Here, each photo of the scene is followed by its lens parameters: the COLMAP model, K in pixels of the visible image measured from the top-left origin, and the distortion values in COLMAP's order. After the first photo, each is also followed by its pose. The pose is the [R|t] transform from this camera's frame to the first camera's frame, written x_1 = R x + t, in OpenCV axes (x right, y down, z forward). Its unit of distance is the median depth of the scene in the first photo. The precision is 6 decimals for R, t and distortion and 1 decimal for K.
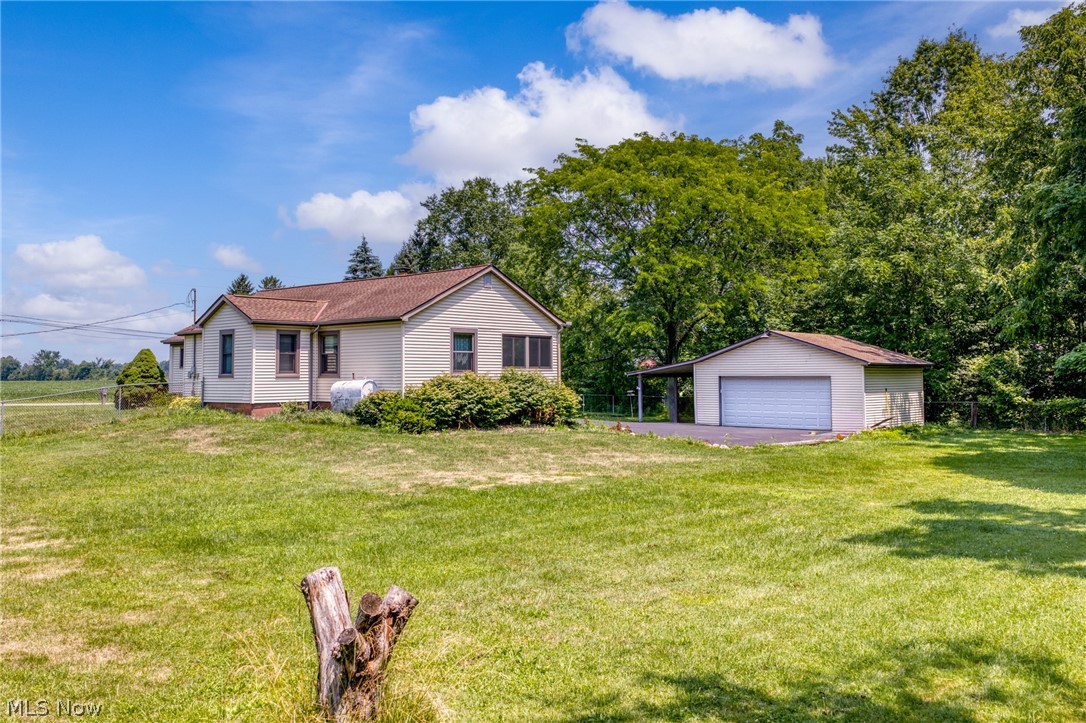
lens RADIAL K [[902.1, 0, 543.0], [0, 902.1, 361.5], [0, 0, 1]] dist [-0.003827, -0.008362]
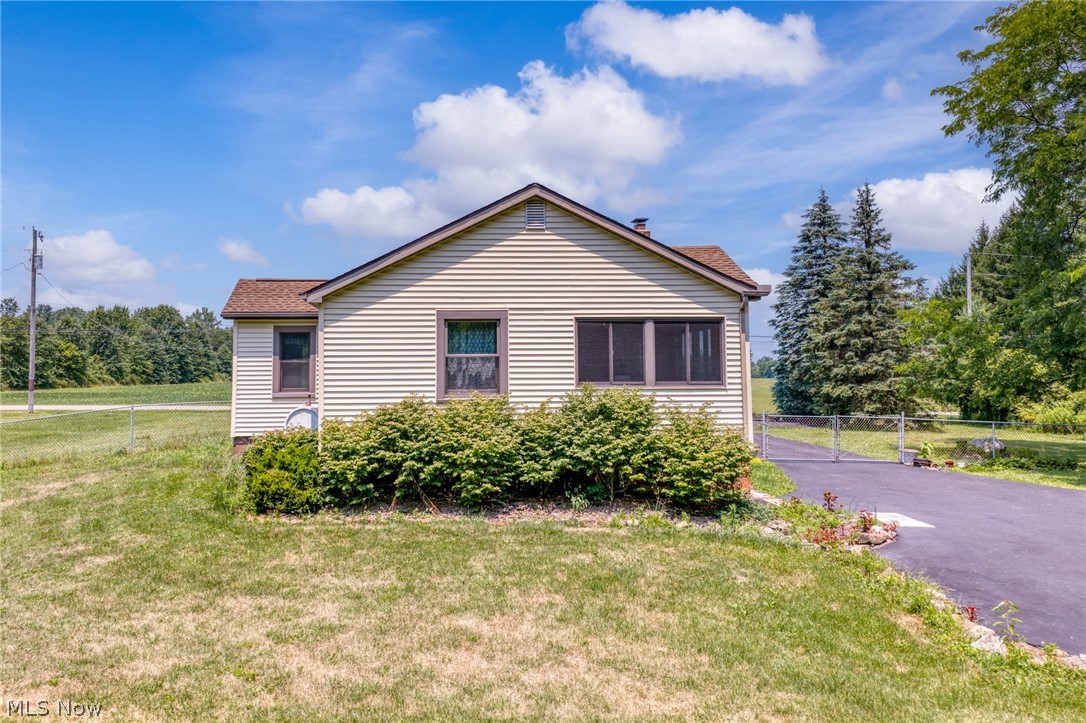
lens RADIAL K [[902.1, 0, 543.0], [0, 902.1, 361.5], [0, 0, 1]] dist [-0.003827, -0.008362]
pose [[0.733394, -0.007864, -0.679759, 0.298729], [0.014984, 0.999877, 0.004600, -0.009216], [0.679639, -0.013559, 0.733421, 0.643075]]
